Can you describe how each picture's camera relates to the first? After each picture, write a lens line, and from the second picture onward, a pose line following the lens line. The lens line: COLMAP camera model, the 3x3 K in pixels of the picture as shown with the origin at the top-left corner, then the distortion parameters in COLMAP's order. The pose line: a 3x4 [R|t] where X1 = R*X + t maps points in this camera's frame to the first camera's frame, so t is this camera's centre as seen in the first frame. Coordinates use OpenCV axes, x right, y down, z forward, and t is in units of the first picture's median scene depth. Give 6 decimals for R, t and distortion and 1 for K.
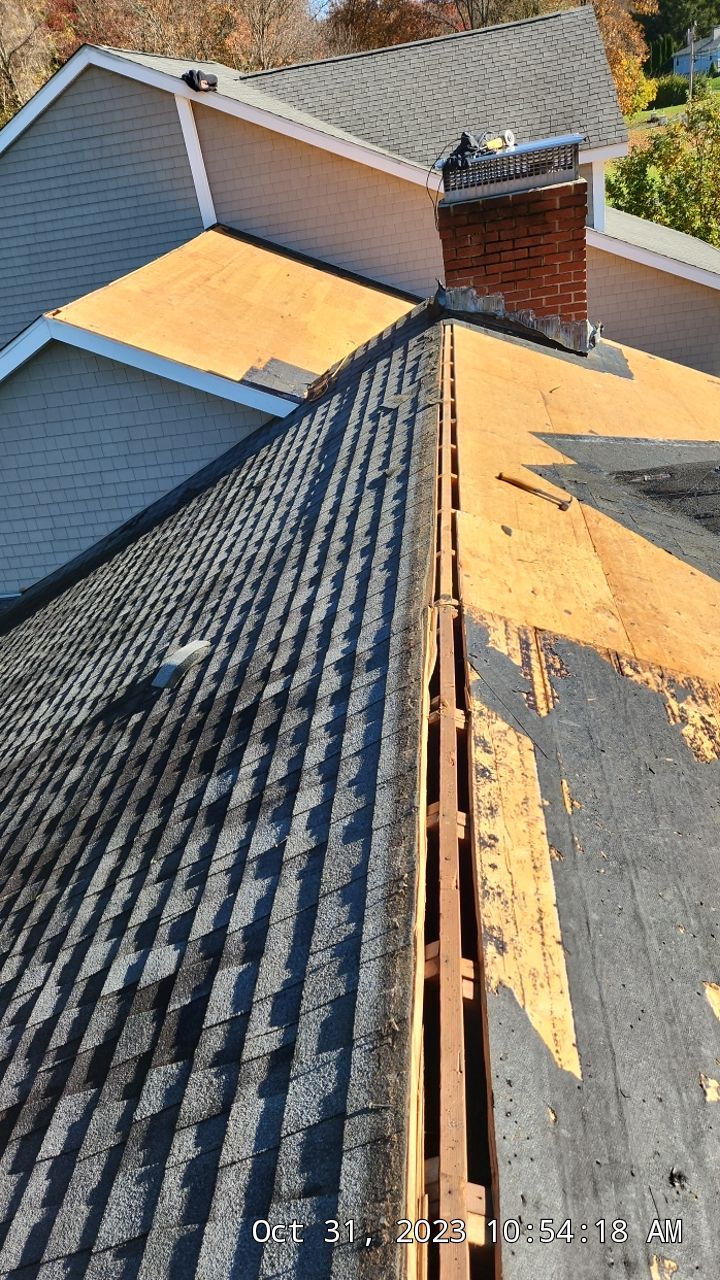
lens RADIAL K [[894.8, 0, 327.6], [0, 894.8, 656.8], [0, 0, 1]] dist [0.097692, -0.077805]
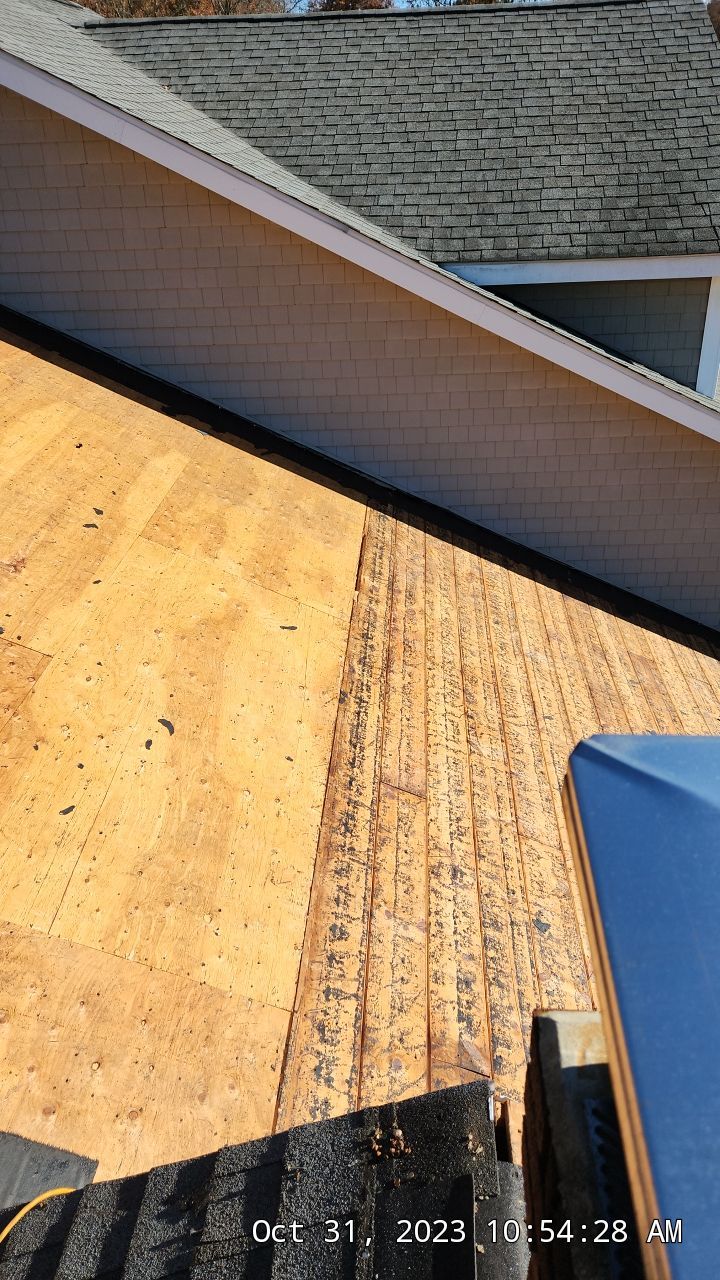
lens RADIAL K [[857.9, 0, 360.0], [0, 857.9, 640.0], [0, 0, 1]] dist [0.085682, -0.068188]
pose [[0.990974, 0.078556, 0.108627, 0.093383], [-0.078550, 0.996901, -0.004344, -0.568686], [-0.108632, -0.004228, 0.994073, 0.952761]]
